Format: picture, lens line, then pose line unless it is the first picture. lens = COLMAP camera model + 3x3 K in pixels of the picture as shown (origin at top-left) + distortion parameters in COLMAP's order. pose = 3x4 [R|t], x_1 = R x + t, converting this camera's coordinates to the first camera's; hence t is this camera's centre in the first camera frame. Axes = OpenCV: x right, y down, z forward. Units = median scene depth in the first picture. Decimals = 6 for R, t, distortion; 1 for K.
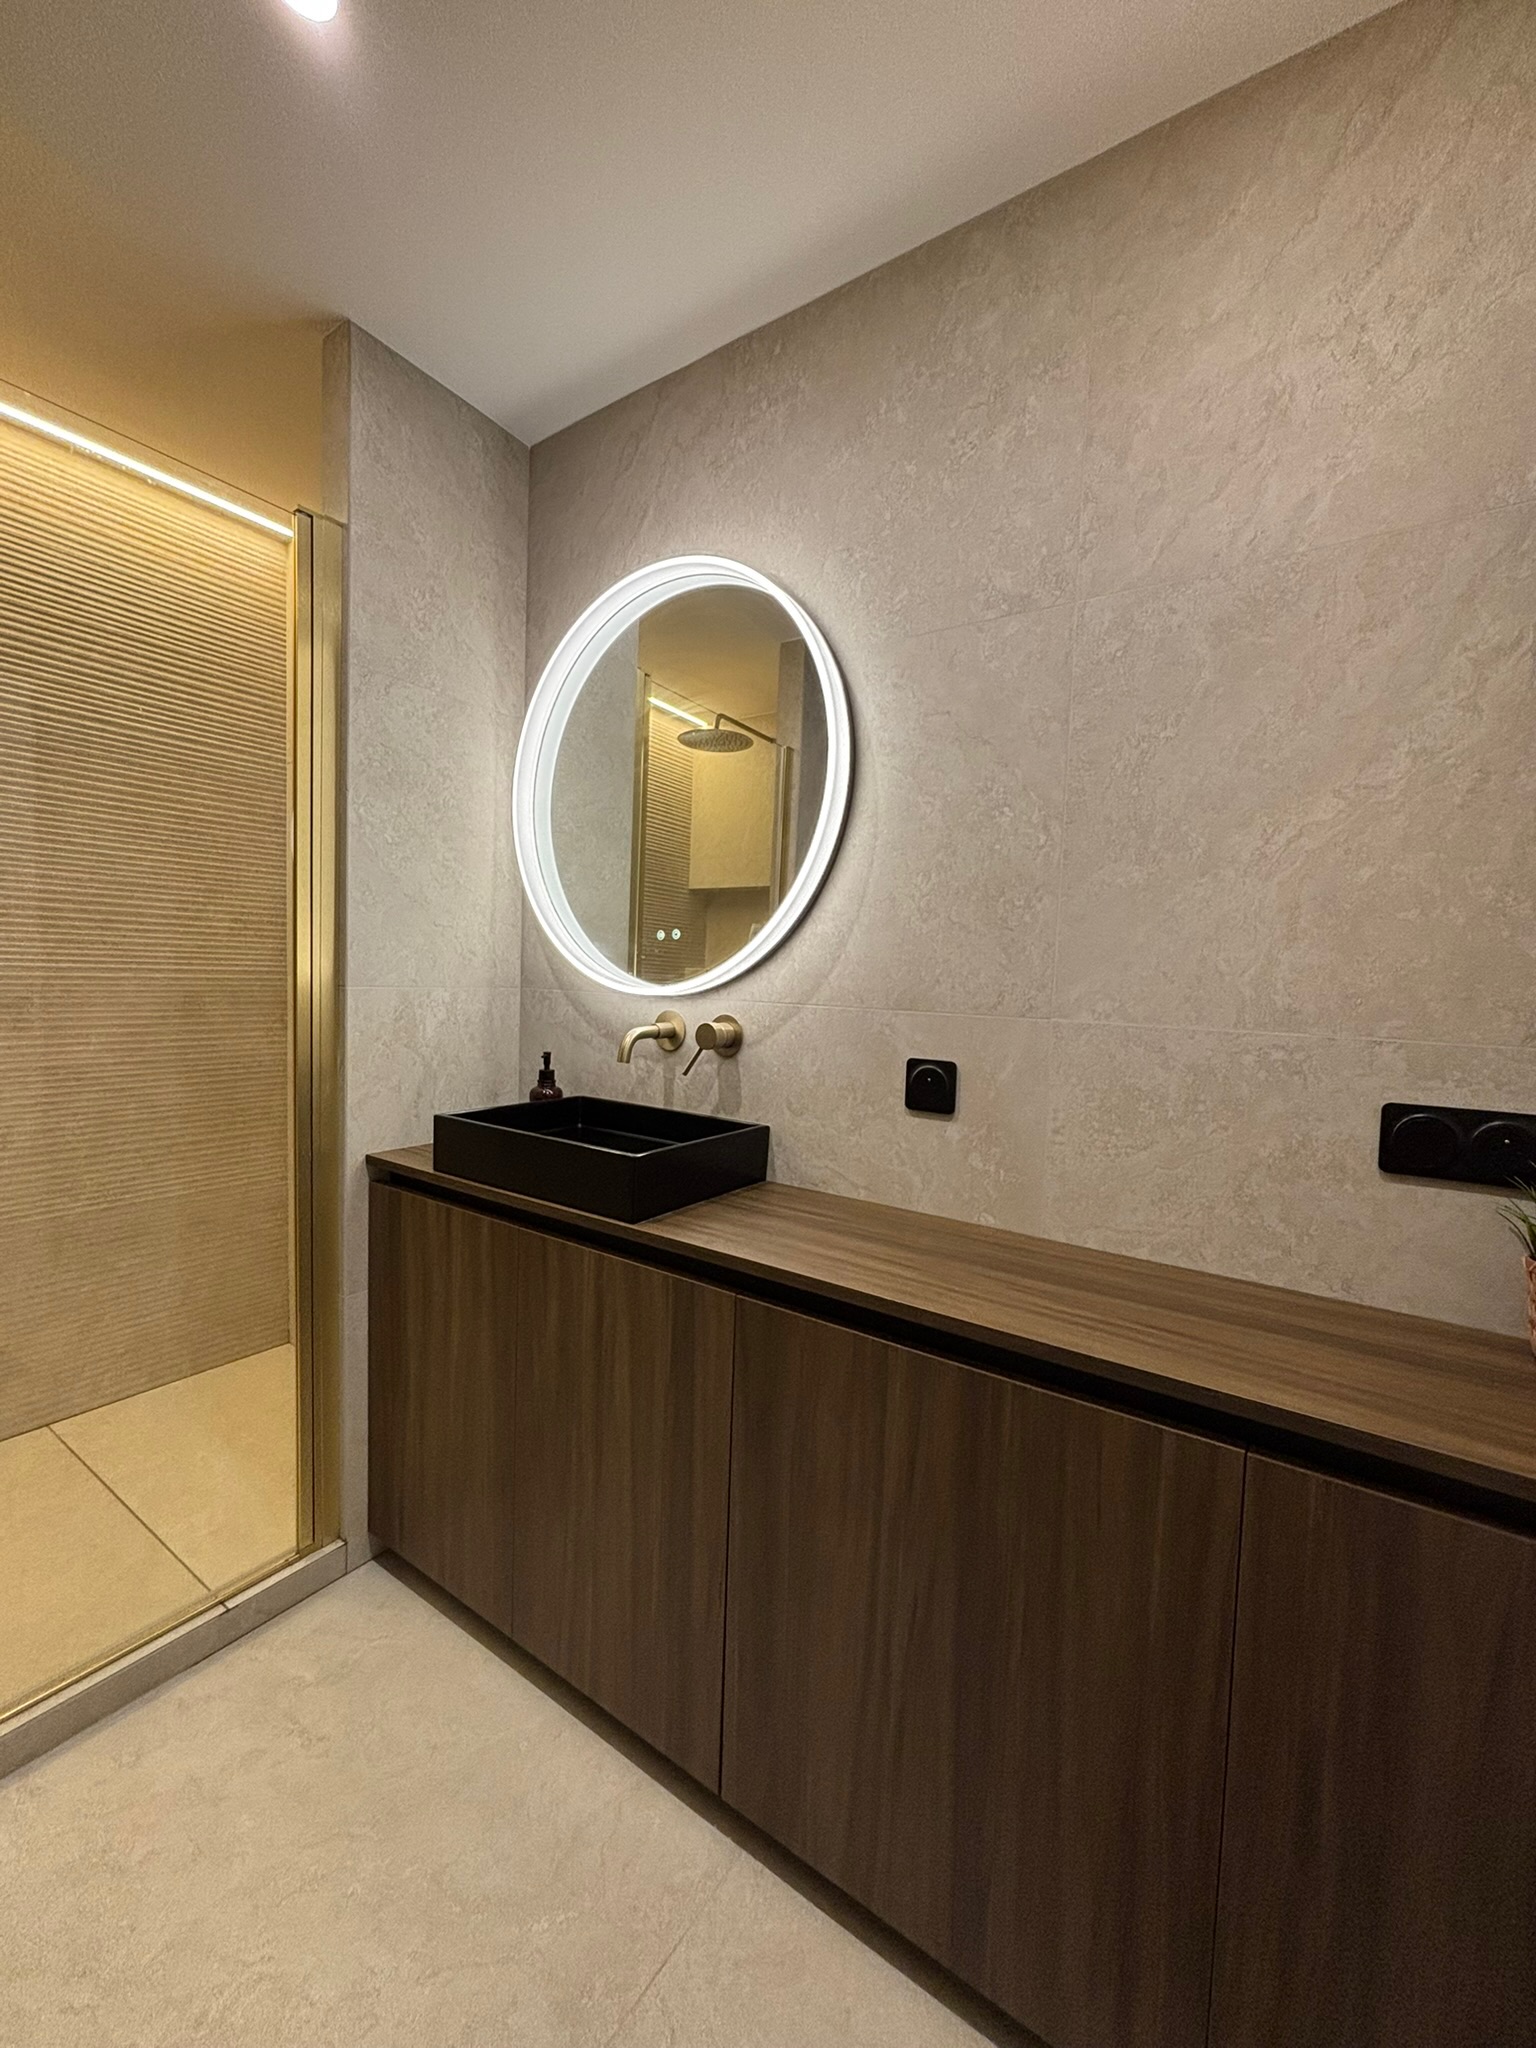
lens RADIAL K [[820.2, 0, 768.0], [0, 820.2, 1024.0], [0, 0, 1]] dist [0.003357, -0.000338]
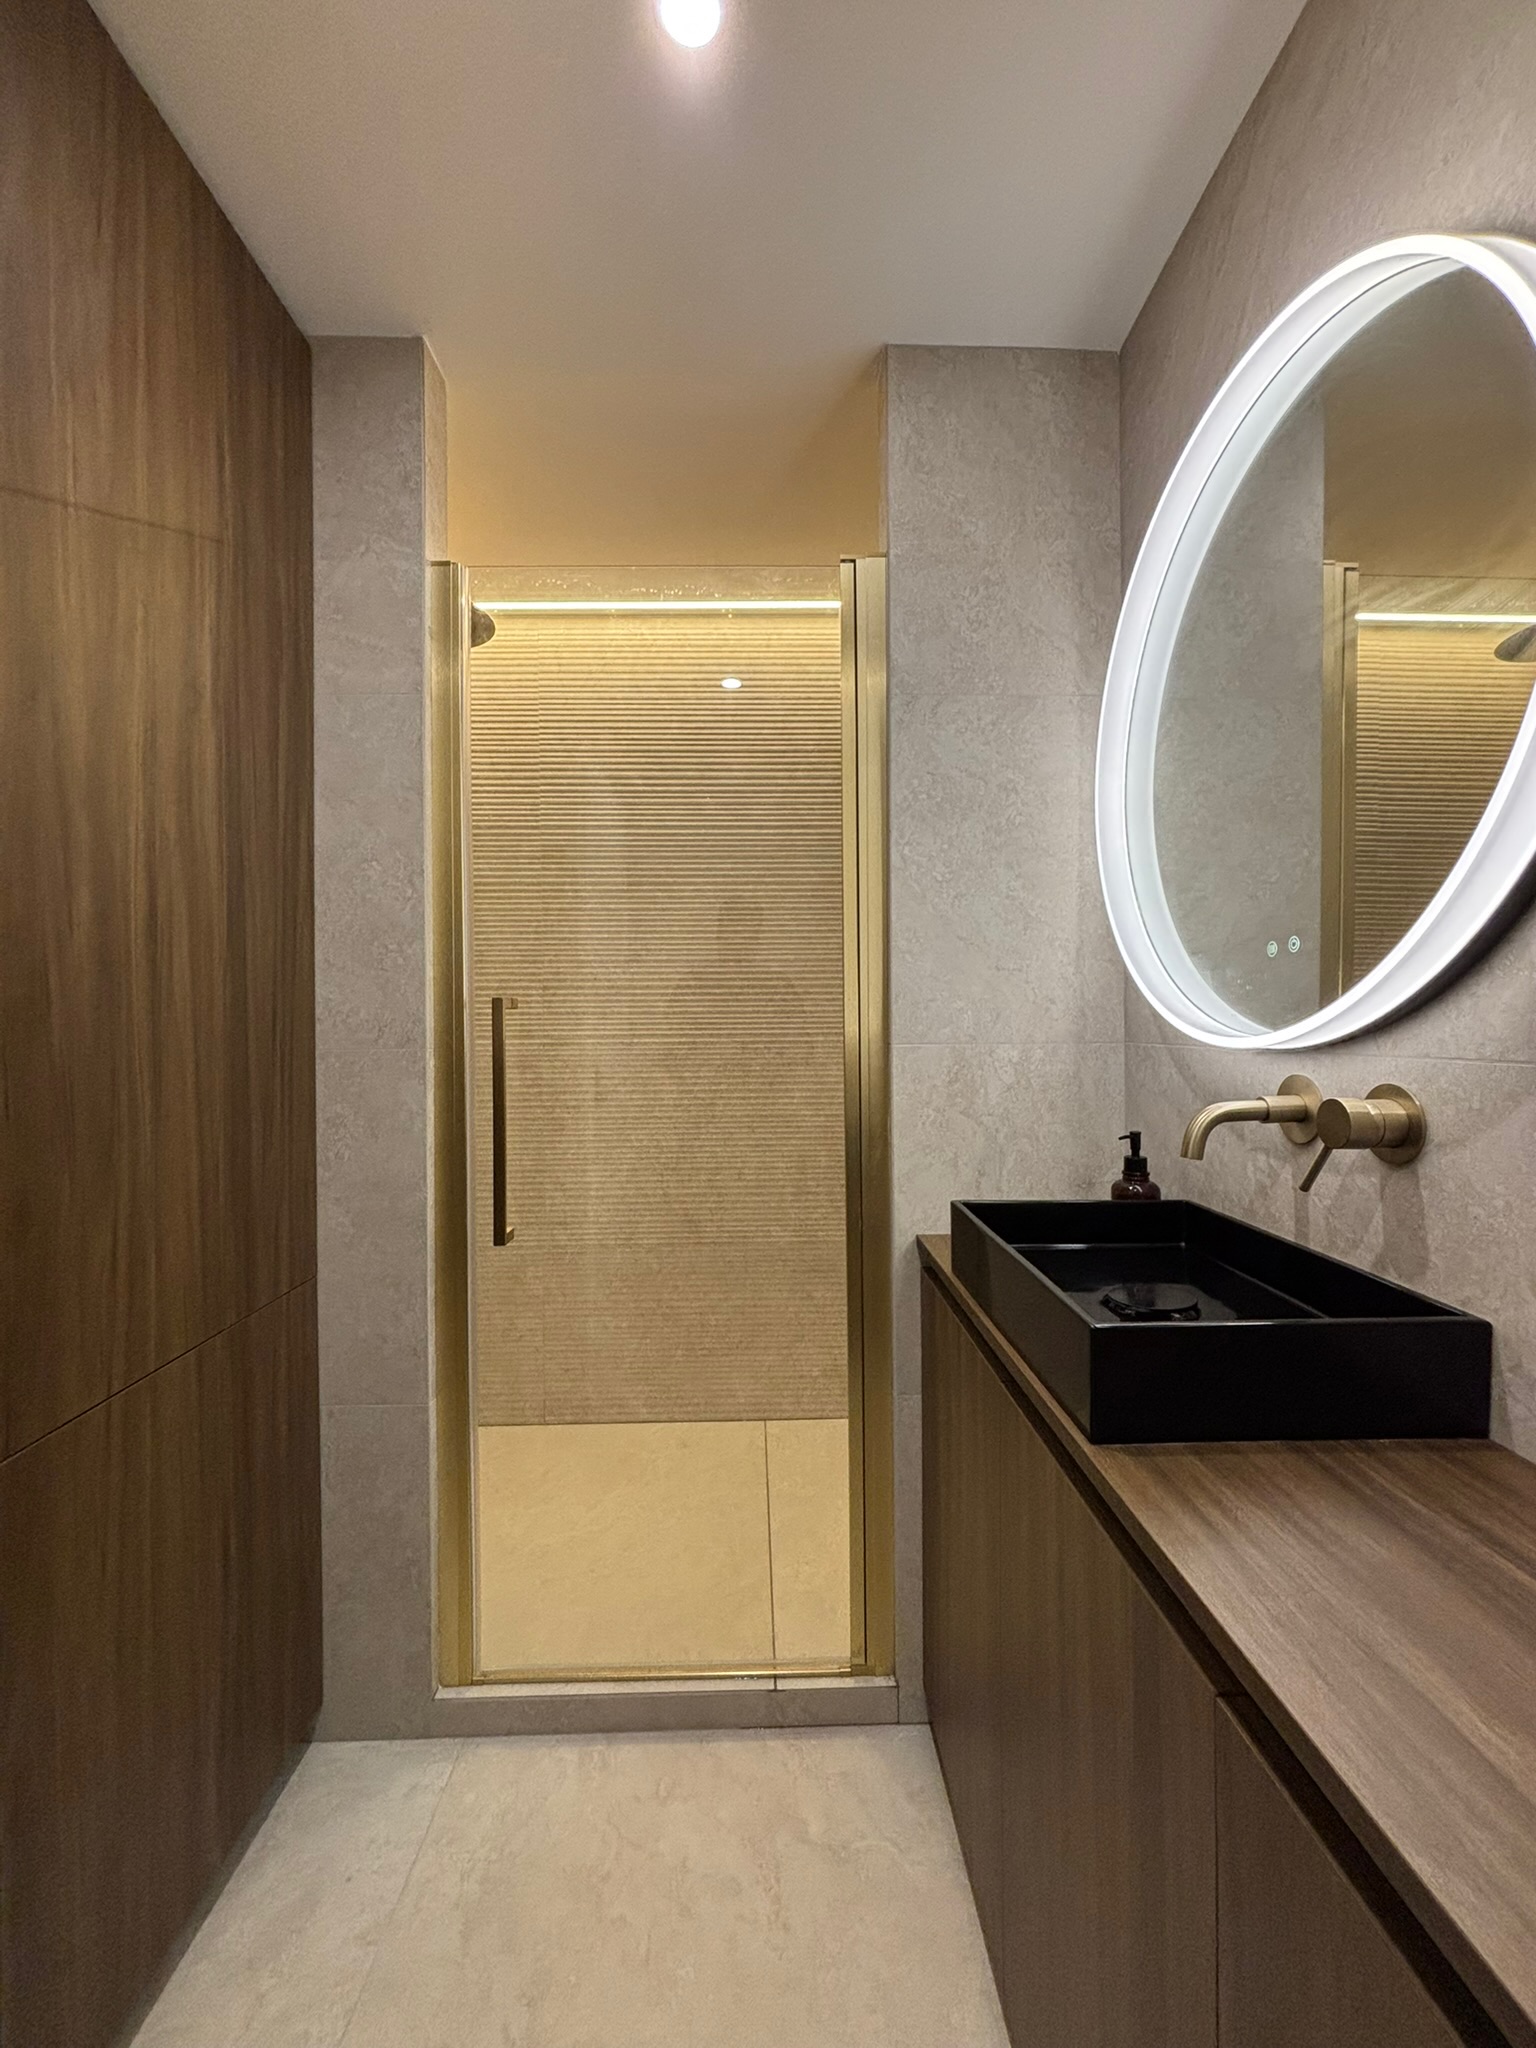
lens RADIAL K [[820.2, 0, 768.0], [0, 820.2, 1024.0], [0, 0, 1]] dist [0.003357, -0.000338]
pose [[0.579732, -0.040123, -0.813819, 0.143889], [-0.021719, 0.997671, -0.064659, -0.006771], [0.814518, 0.055160, 0.577510, 0.357577]]
